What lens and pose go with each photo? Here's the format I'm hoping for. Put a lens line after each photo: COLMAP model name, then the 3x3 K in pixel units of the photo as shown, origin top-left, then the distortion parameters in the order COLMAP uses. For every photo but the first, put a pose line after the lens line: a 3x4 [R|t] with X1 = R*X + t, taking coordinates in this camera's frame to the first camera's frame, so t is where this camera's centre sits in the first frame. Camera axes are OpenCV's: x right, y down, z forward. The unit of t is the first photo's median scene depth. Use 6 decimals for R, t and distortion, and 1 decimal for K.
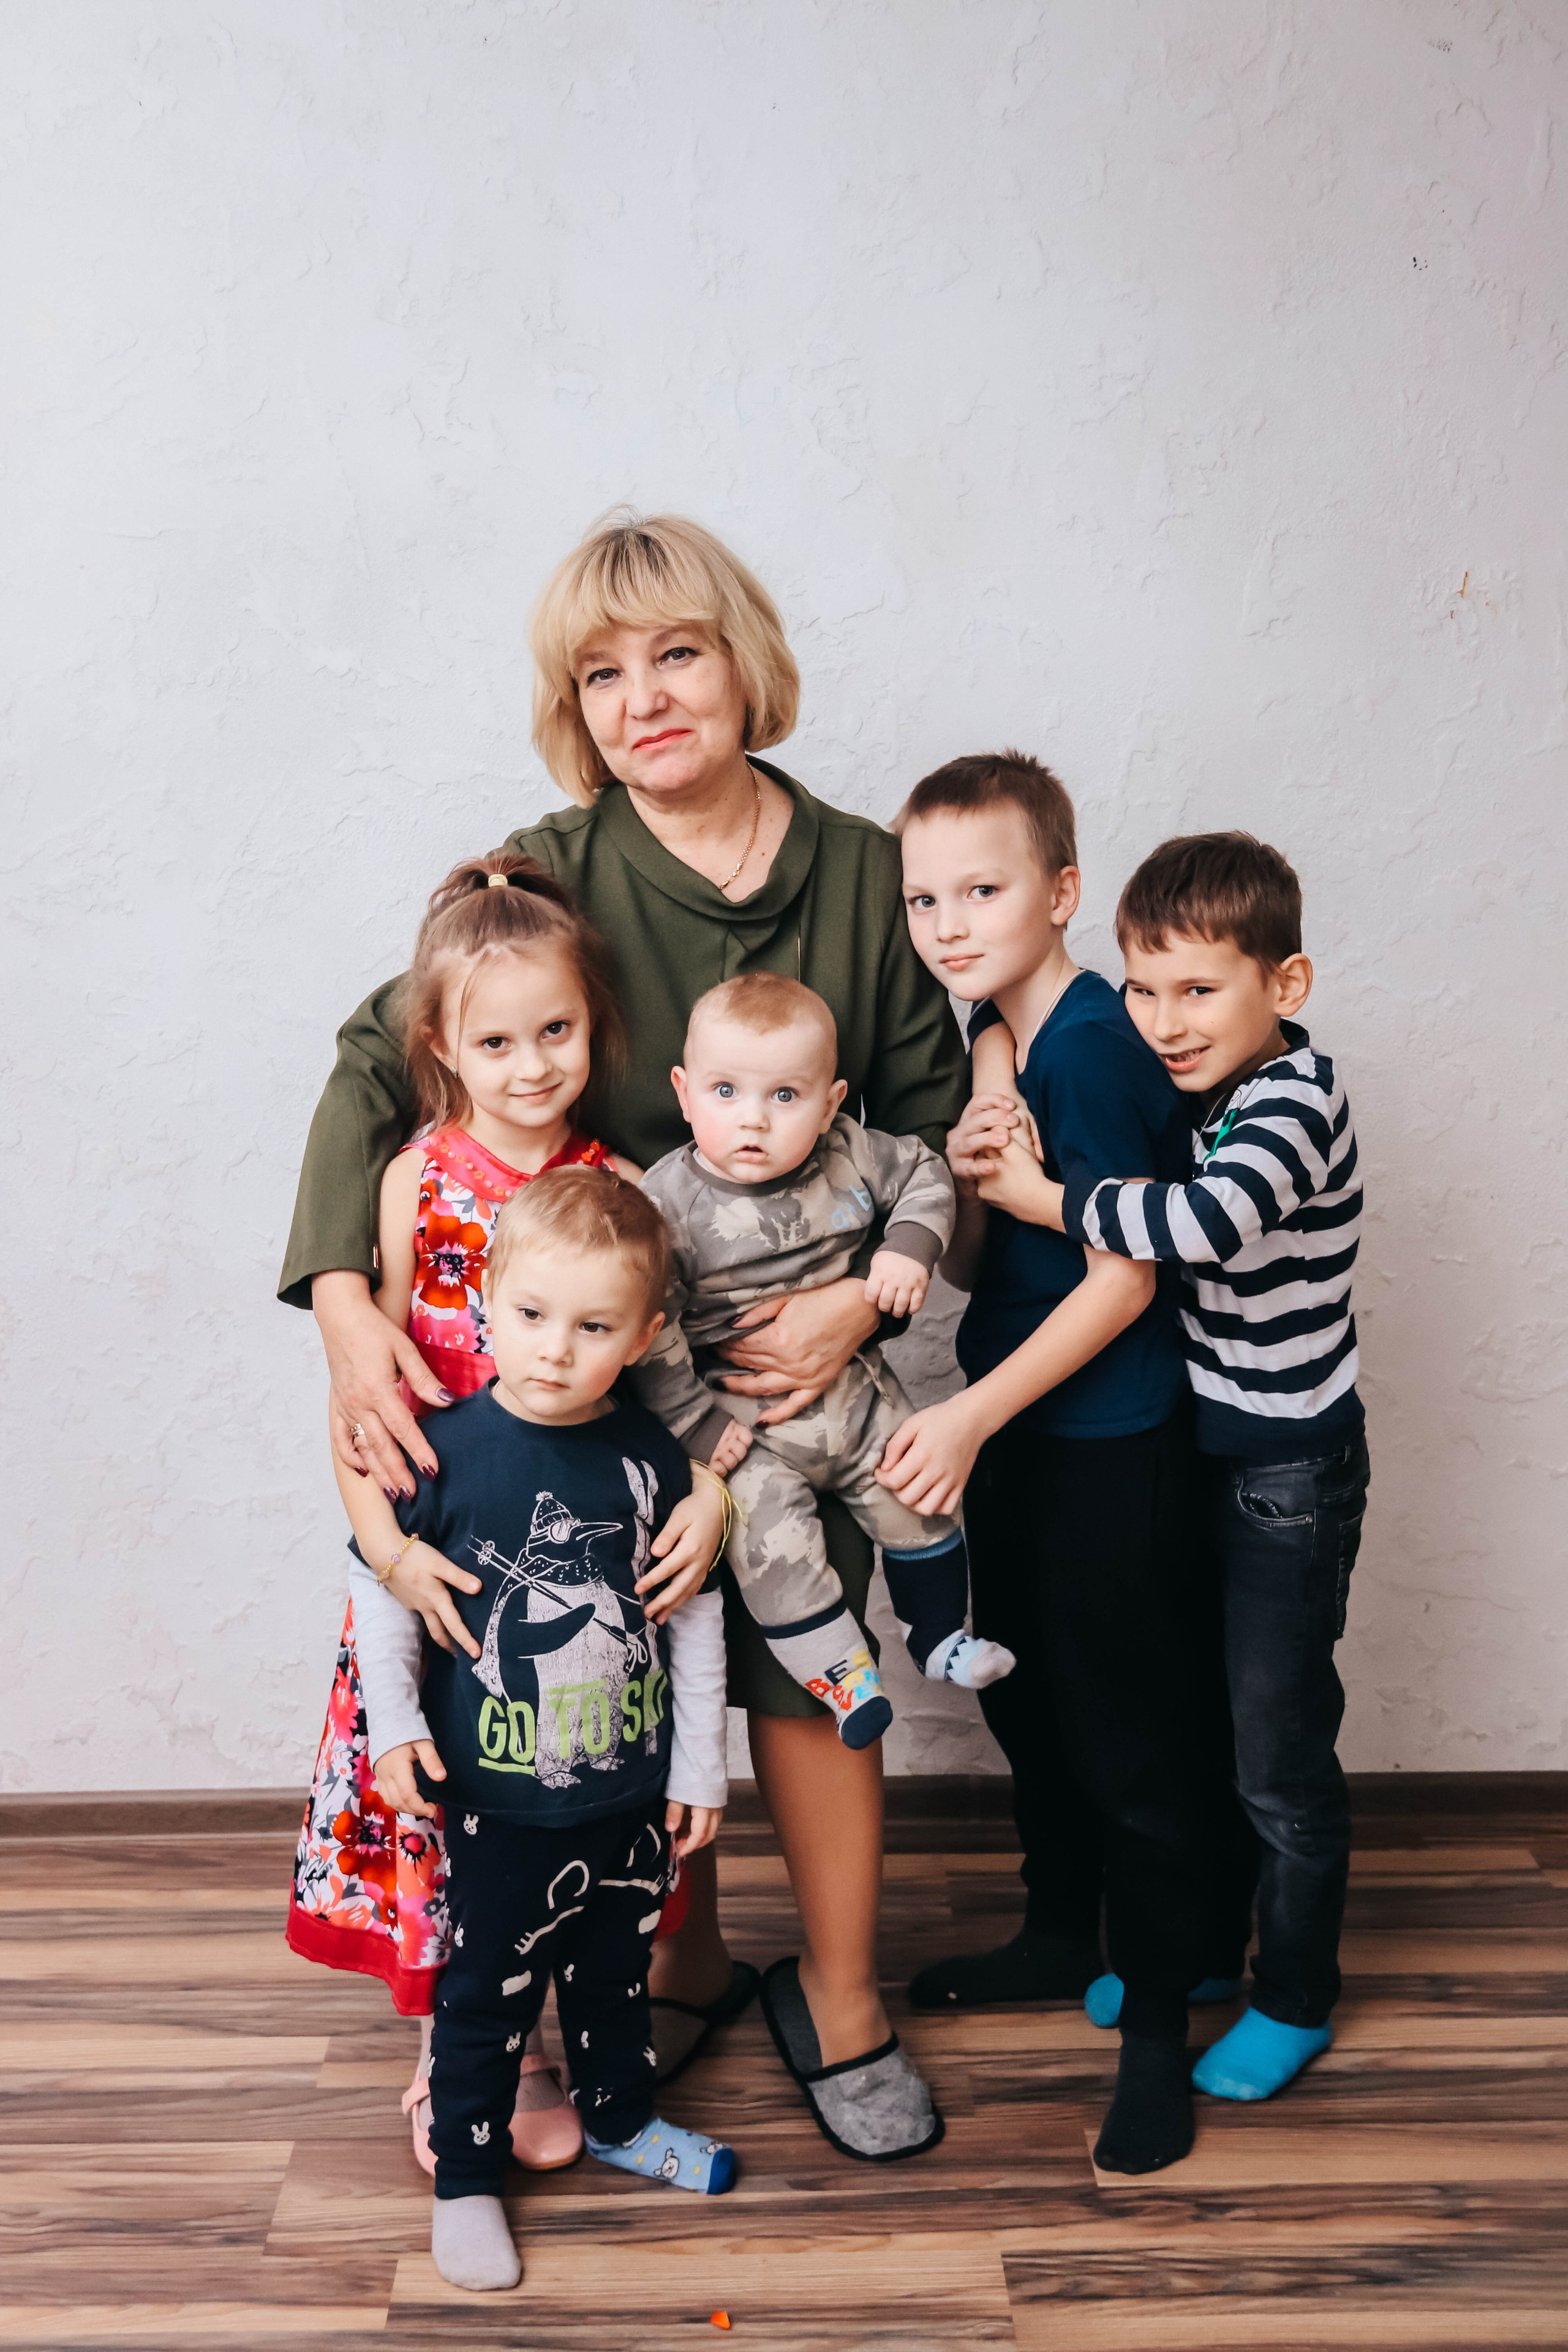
lens RADIAL K [[2822.1, 0, 776.0], [0, 2822.1, 1181.9], [0, 0, 1]] dist [0.014113, 0.000000]
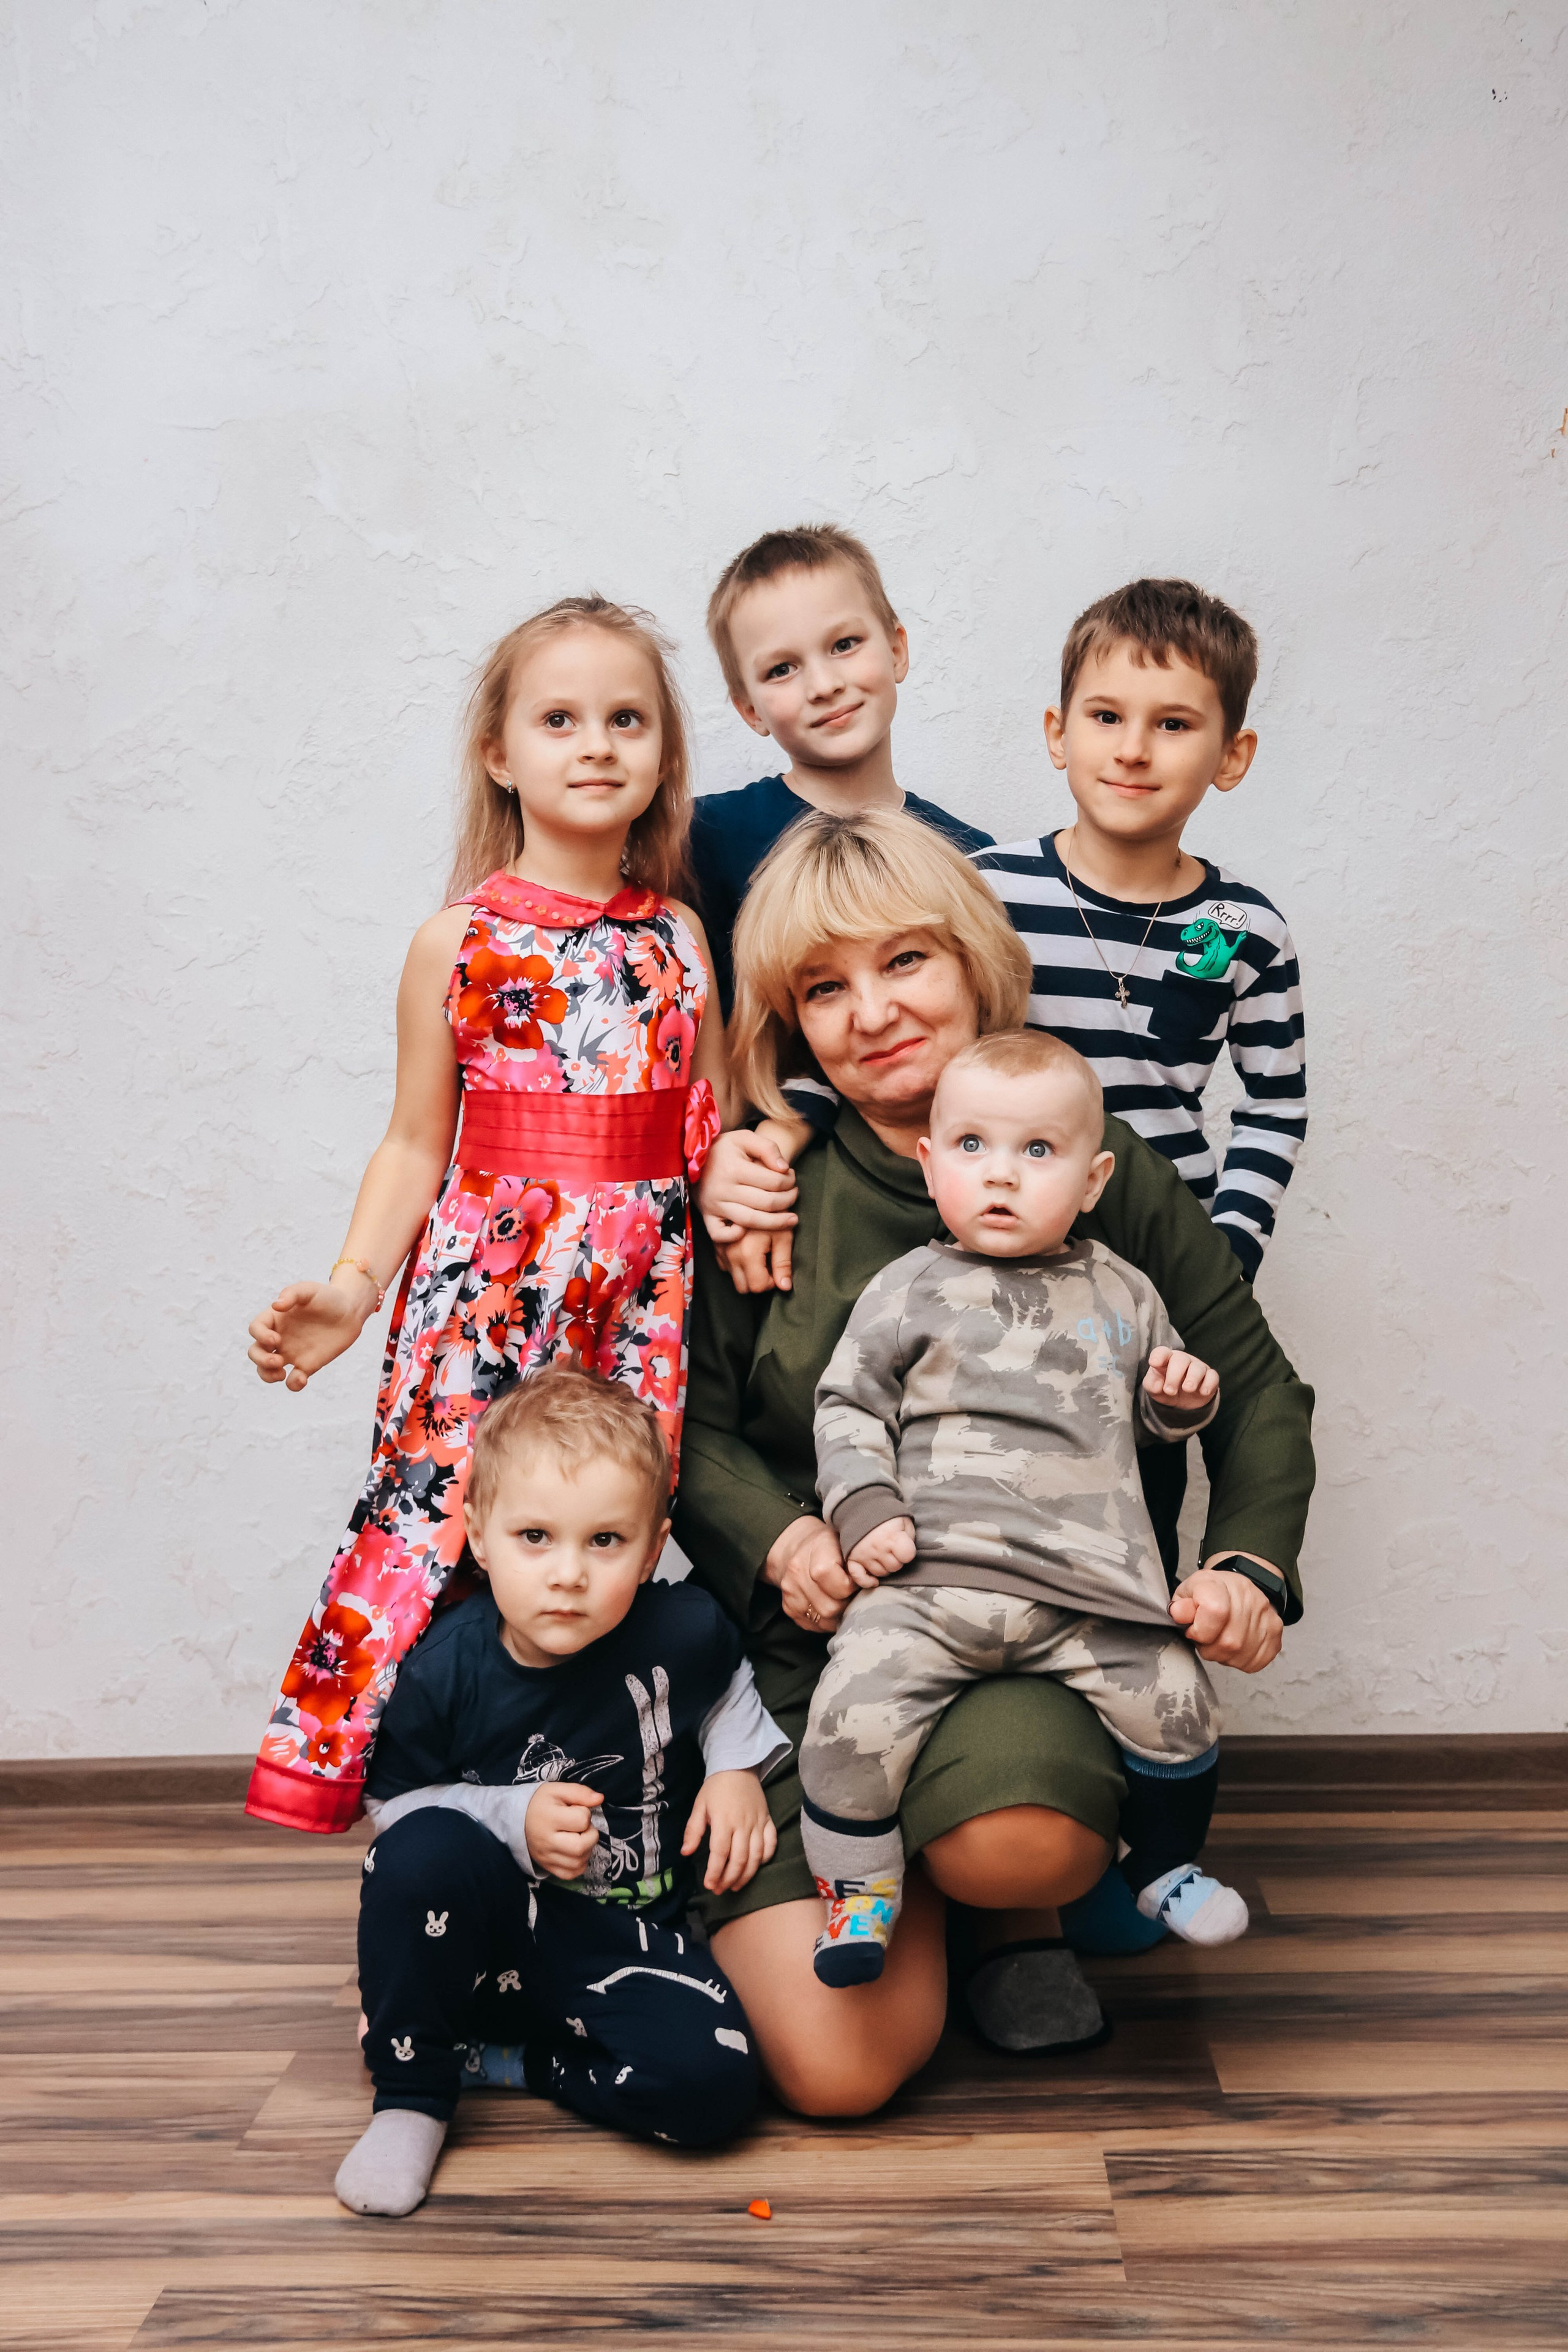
lens RADIAL K [[2562.8, 0, 774.9], [0, 2562.8, 1169.2], [0, 0, 1]] dist [0.031426, 0.000000]
pose [[0.996844, -0.021858, -0.076315, 0.039820], [0.009592, 0.987466, -0.157543, 0.177615], [0.078802, 0.156314, 0.984559, 0.166780]]
